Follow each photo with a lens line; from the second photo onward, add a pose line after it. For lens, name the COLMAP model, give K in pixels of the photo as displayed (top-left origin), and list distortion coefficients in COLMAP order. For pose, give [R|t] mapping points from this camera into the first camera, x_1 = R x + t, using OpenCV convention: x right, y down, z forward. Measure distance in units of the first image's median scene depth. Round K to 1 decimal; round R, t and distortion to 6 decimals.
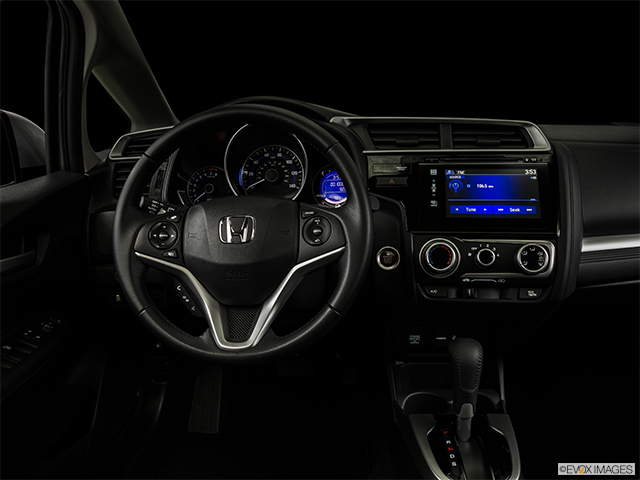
lens RADIAL K [[480.1, 0, 320.0], [0, 480.1, 240.0], [0, 0, 1]] dist [-0.101330, 0.003493]
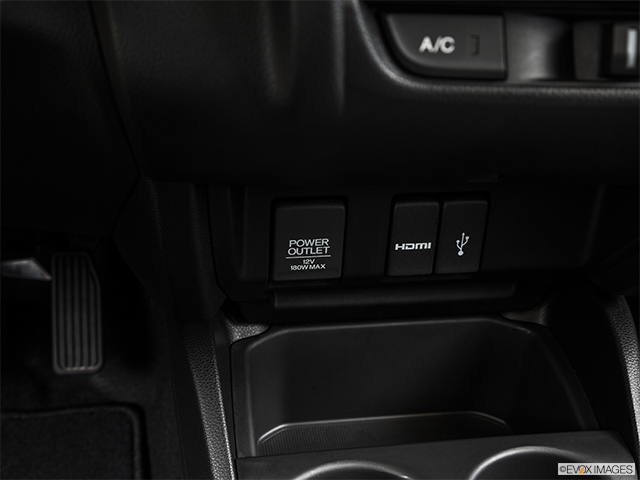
lens RADIAL K [[954.6, 0, 320.0], [0, 954.6, 240.0], [0, 0, 1]] dist [0.007805, -0.000147]
pose [[0.968117, -0.054038, 0.244599, 0.104839], [-0.016807, 0.960242, 0.278662, 0.080503], [-0.249933, -0.273889, 0.928719, 0.668528]]
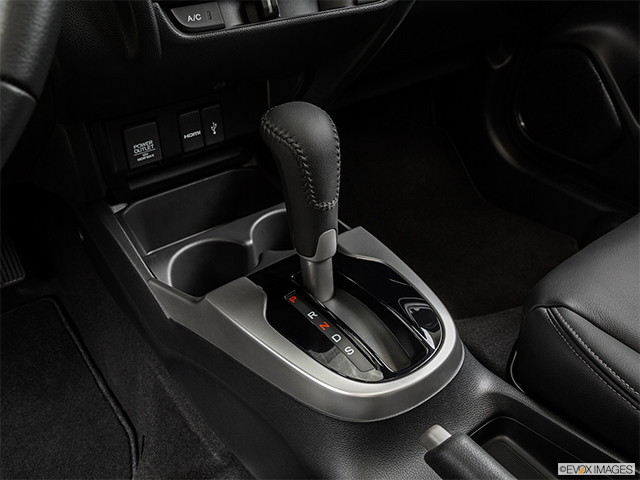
lens RADIAL K [[592.9, 0, 319.8], [0, 592.9, 219.1], [0, 0, 1]] dist [-0.039759, 0.000312]
pose [[0.750419, -0.343324, 0.564801, -0.039542], [0.159914, 0.923432, 0.348855, 0.110854], [-0.641326, -0.171468, 0.747863, 0.510943]]
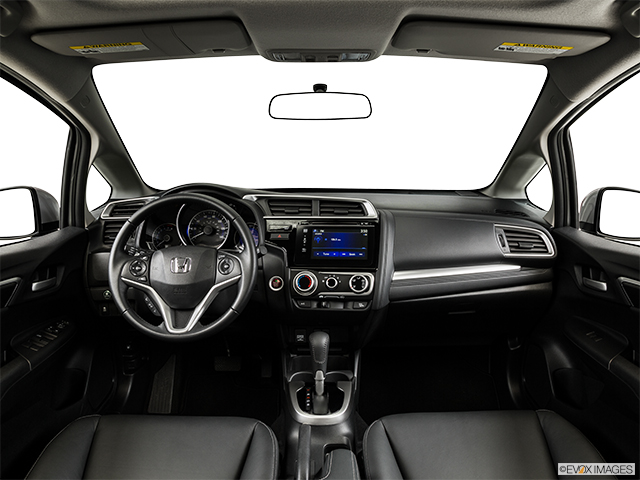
lens RADIAL K [[484.8, 0, 320.0], [0, 484.8, 240.0], [0, 0, 1]] dist [-0.097266, 0.006053]
pose [[0.997343, 0.009121, 0.072272, 0.179019], [-0.003775, 0.997269, -0.073765, 0.011976], [-0.072748, 0.073296, 0.994653, -0.693033]]
